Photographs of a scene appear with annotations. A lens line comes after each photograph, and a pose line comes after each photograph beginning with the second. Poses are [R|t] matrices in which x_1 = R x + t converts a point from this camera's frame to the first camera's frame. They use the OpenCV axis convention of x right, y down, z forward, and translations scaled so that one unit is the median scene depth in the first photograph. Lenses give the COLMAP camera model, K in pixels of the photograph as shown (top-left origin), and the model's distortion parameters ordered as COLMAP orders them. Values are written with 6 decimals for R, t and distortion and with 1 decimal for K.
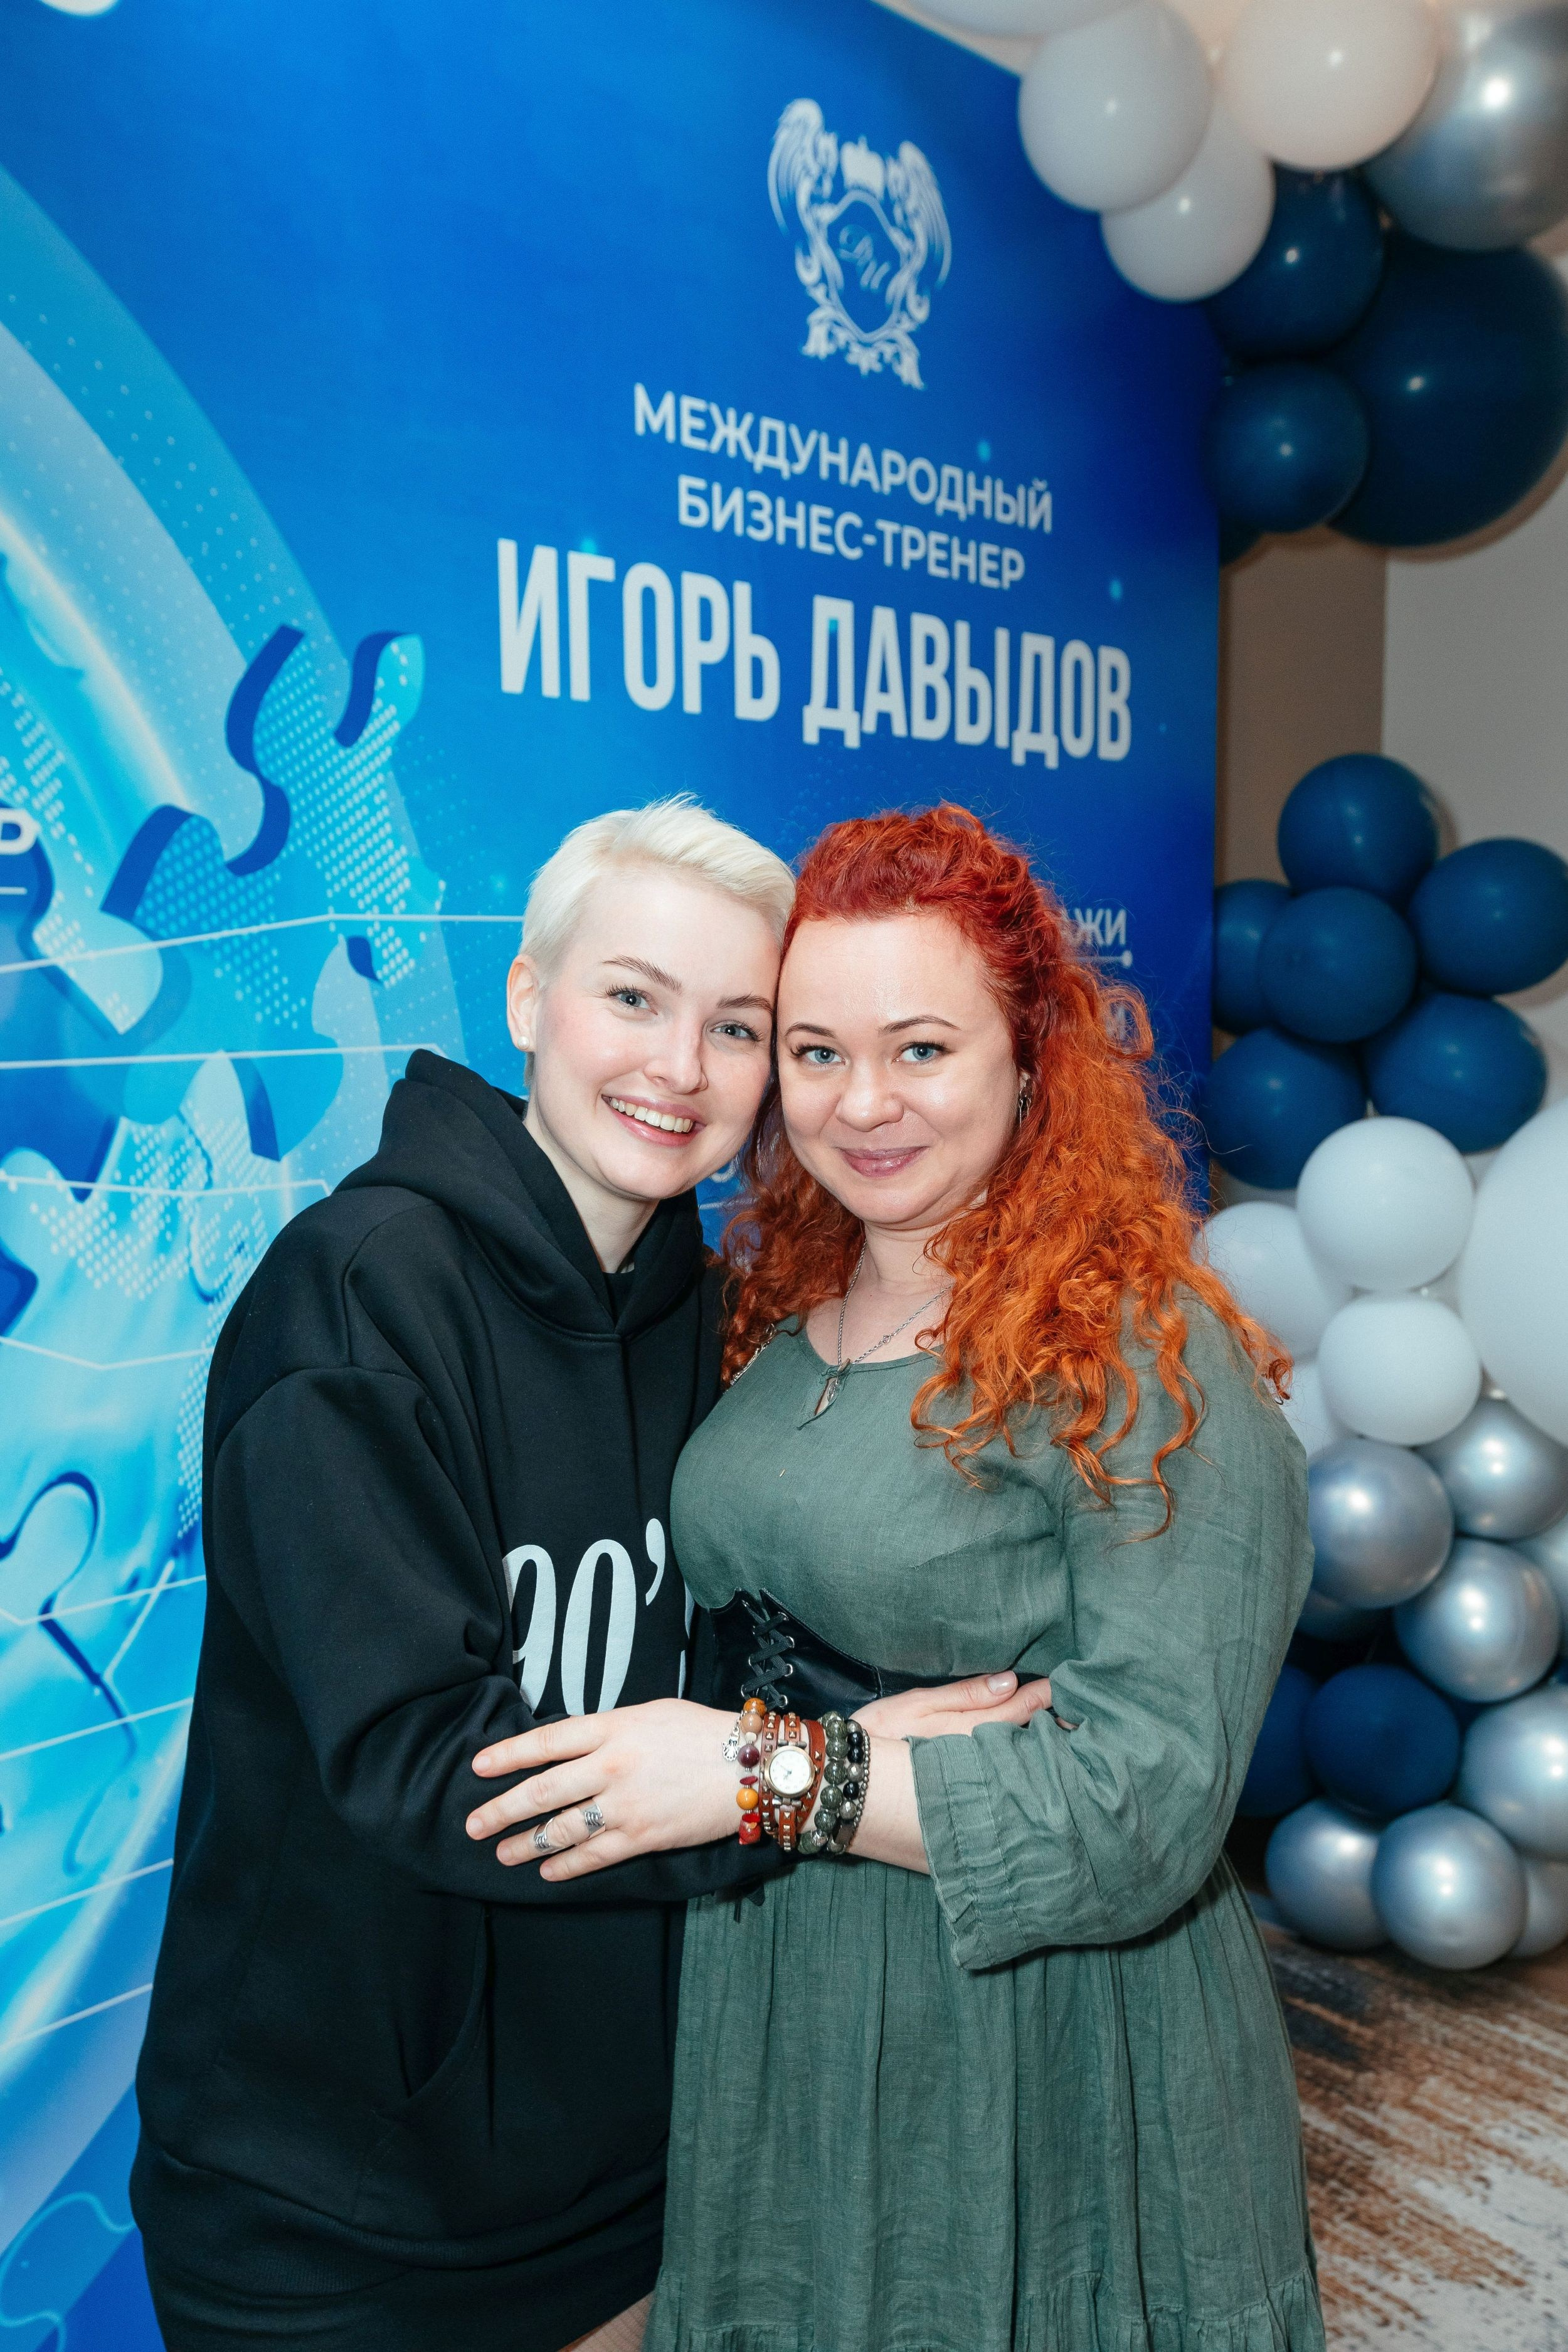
lens RADIAL K [[2073.4, 0, 778.5], [0, 2073.4, 1196.6], [0, 0, 1]] dist [-0.011579, 0.120406]
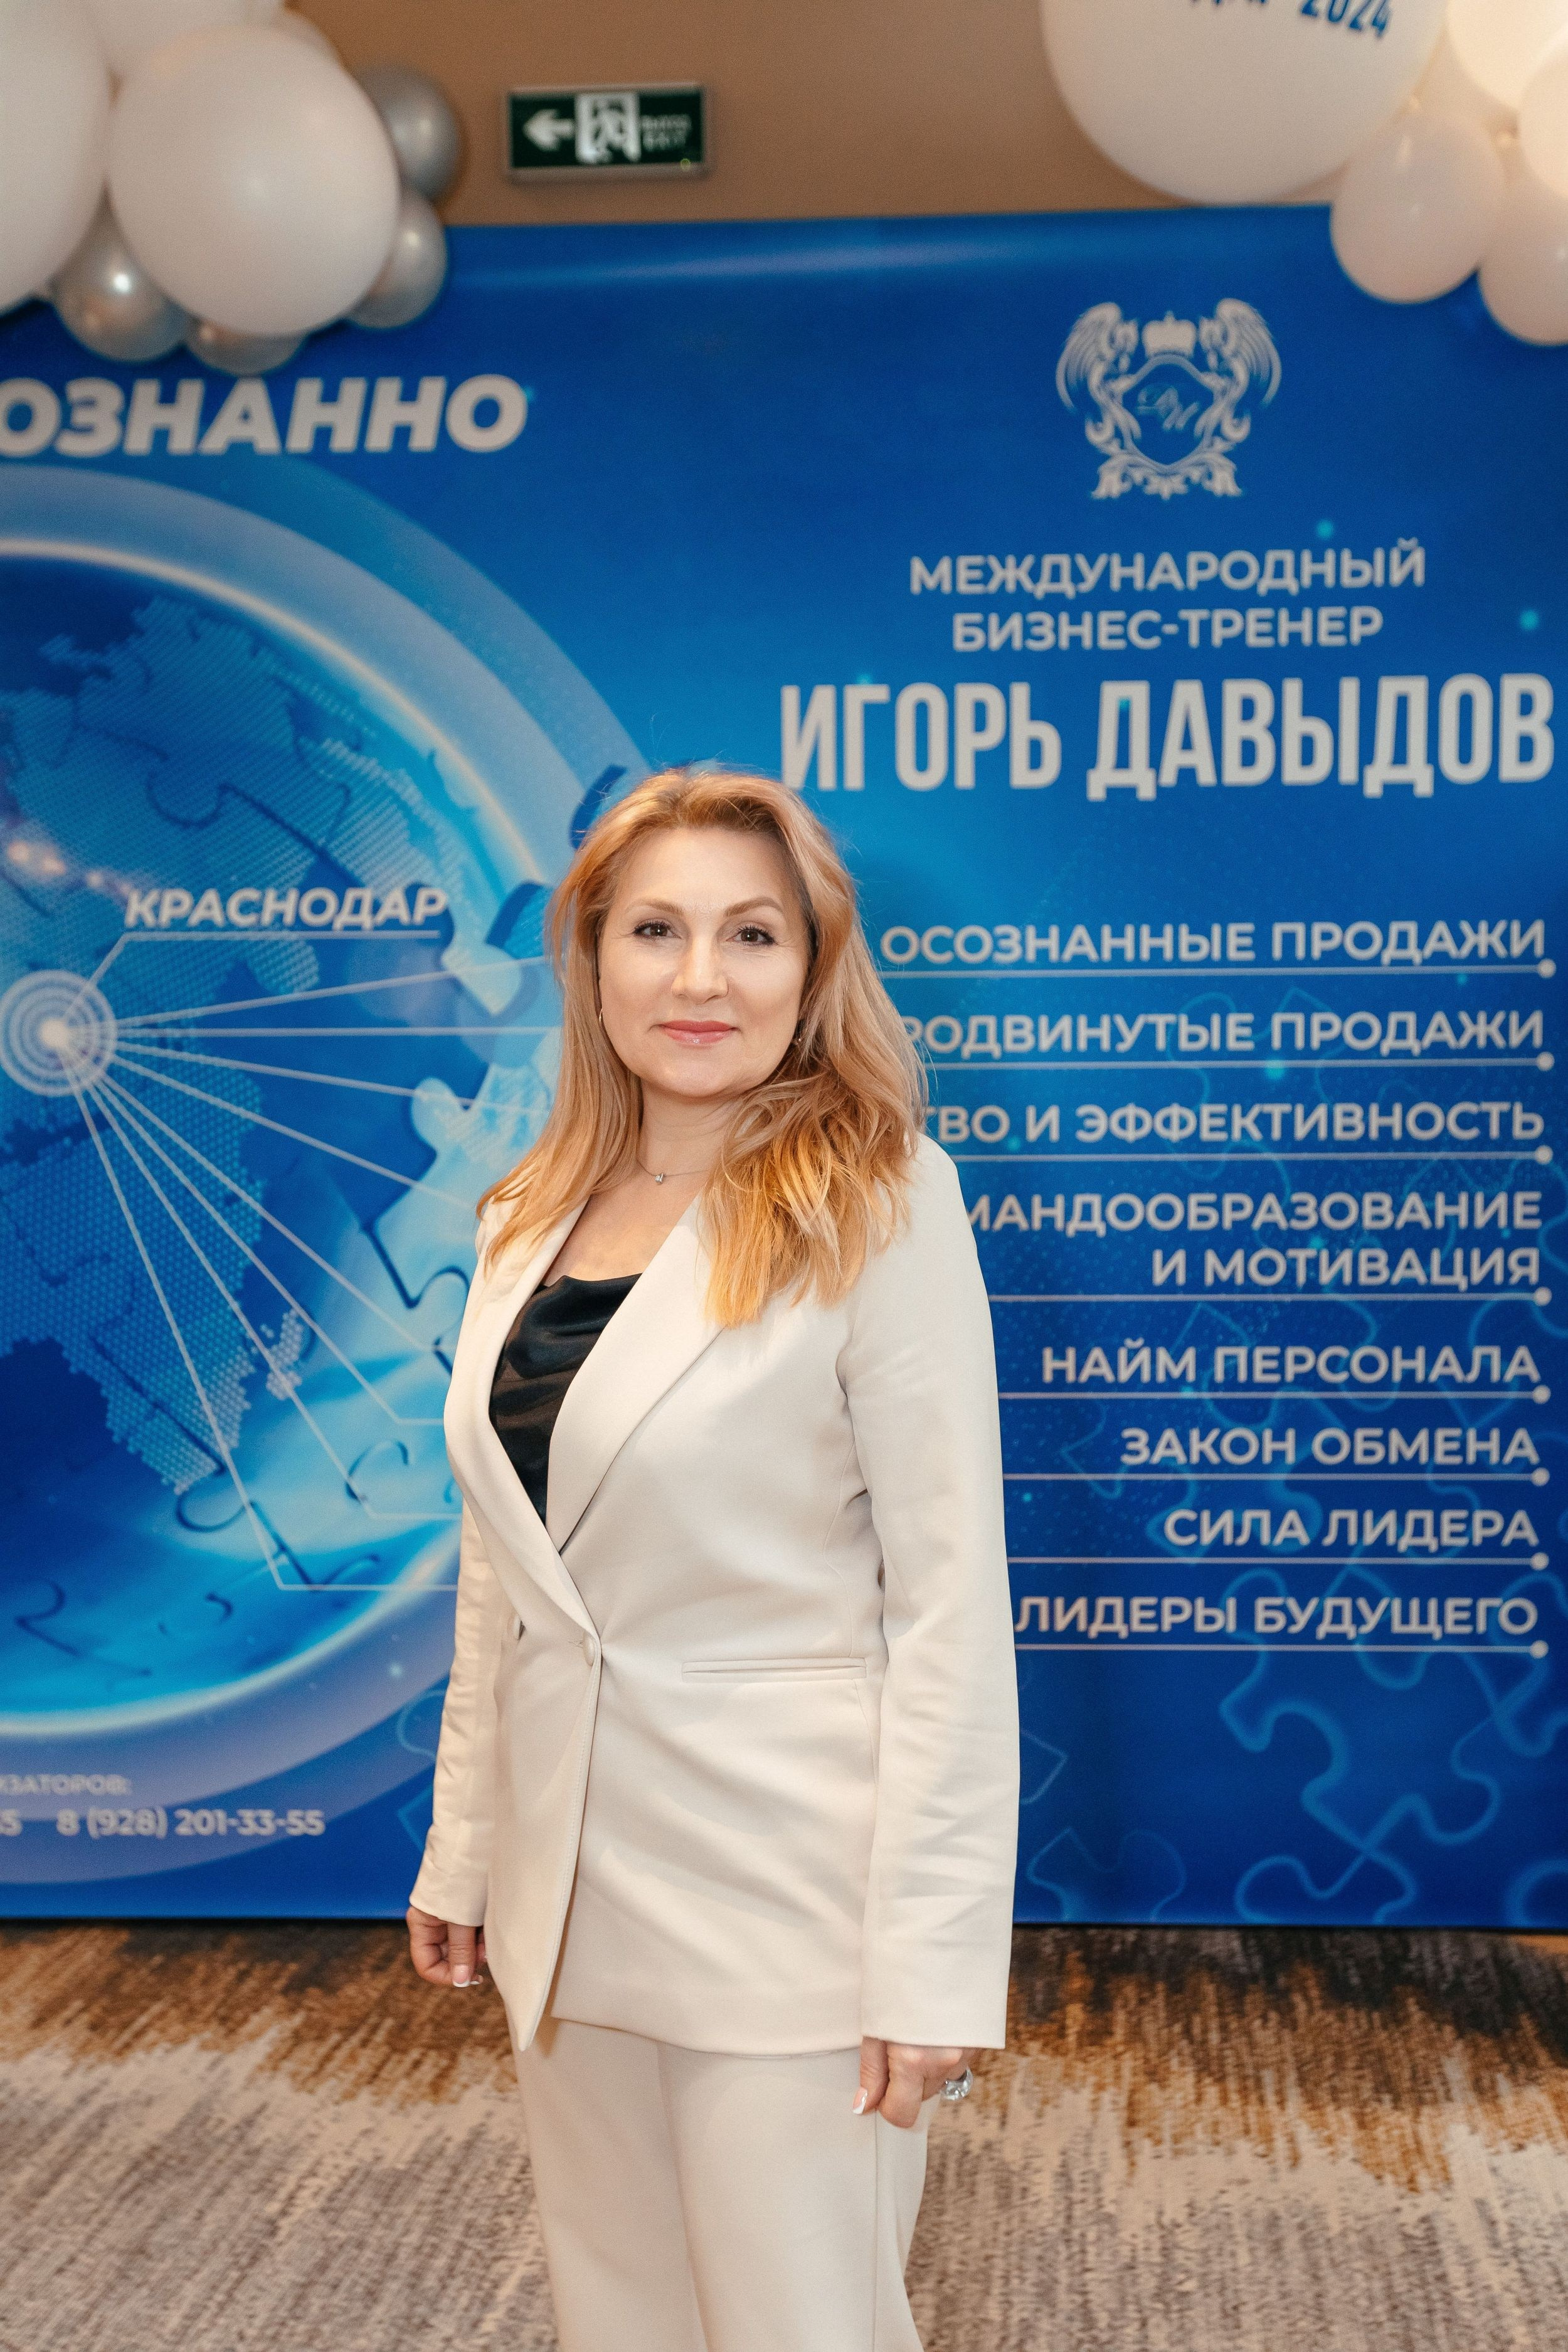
lens RADIAL K [[2238.7, 0, 778.7], [0, 2238.7, 1195.9], [0, 0, 1]] dist [-0.002406, 0.128449]
pose [[0.659887, 0.050700, -0.749652, 0.917964], [-0.083974, 0.996447, -0.006528, 0.046685], [0.746657, 0.067259, 0.661800, -0.029370]]
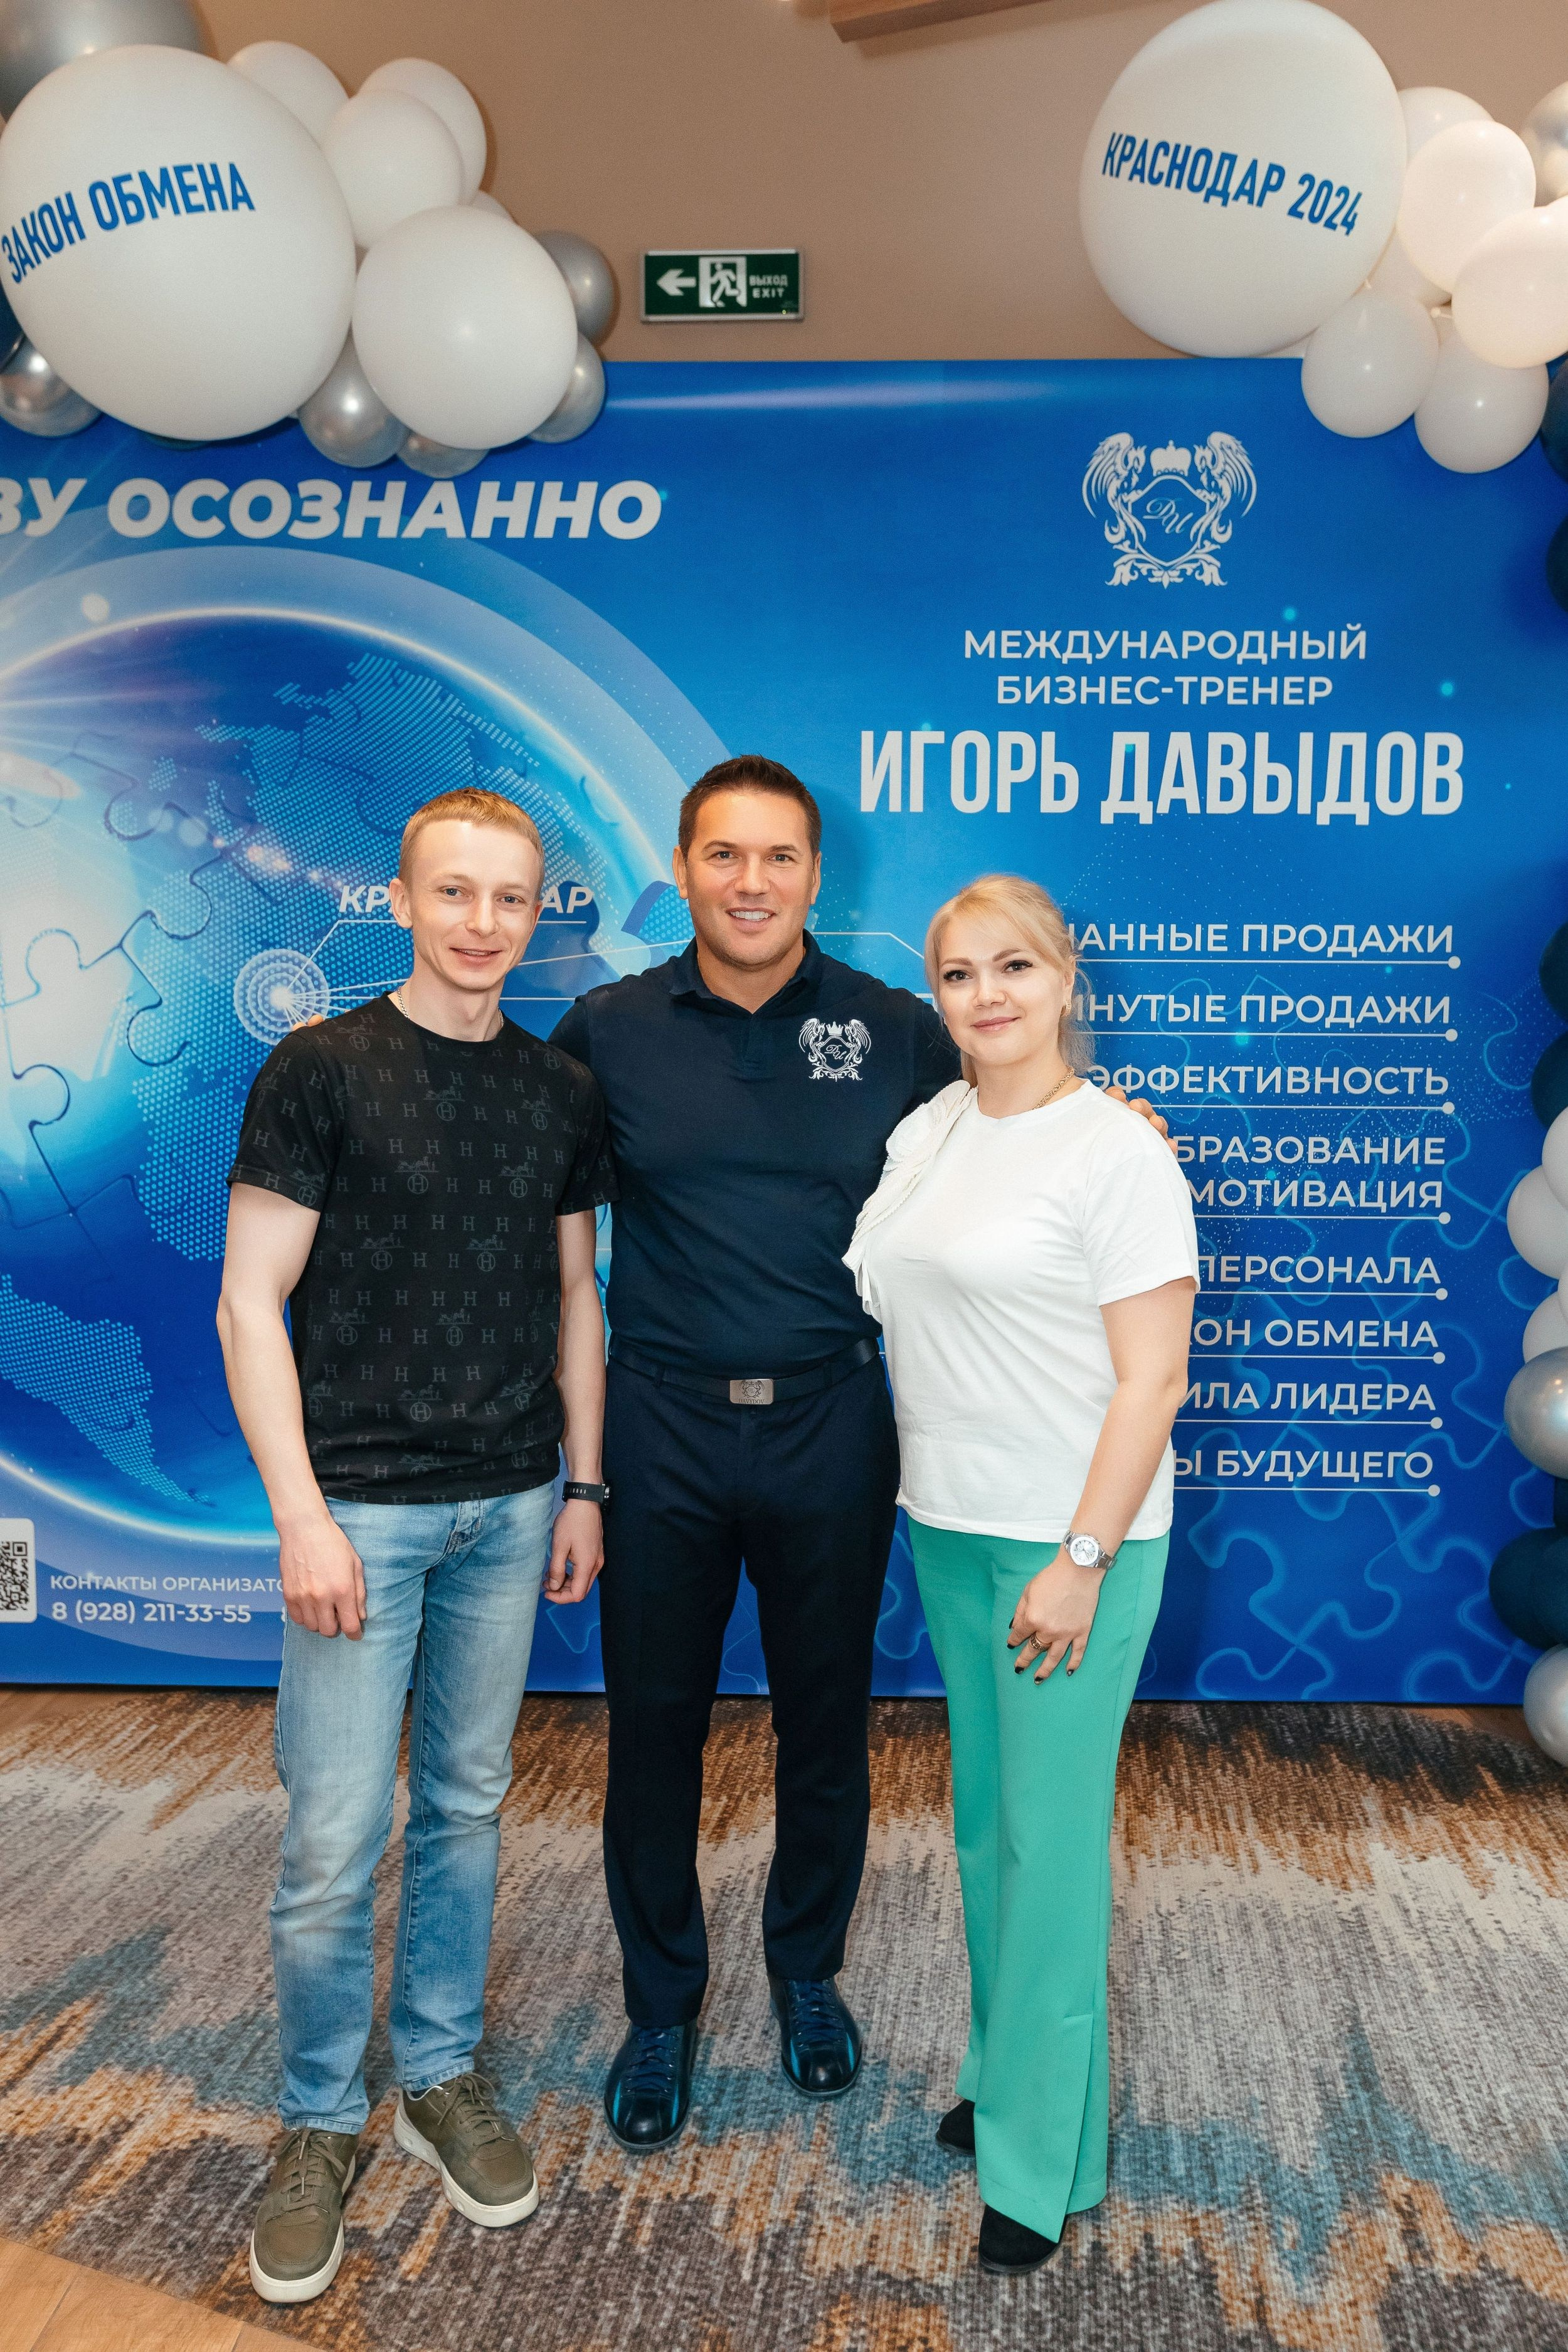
lens RADIAL K [[1841.2, 0, 779.8], [0, 1841.2, 1194.4], [0, 0, 1]] dist [-0.029818, 0.096097]
pose [[0.671200, 0.082748, -0.736643, 0.913557], [-0.095909, 0.995091, 0.024391, 0.055995], [0.735045, 0.054279, 0.675842, -0.130832]]
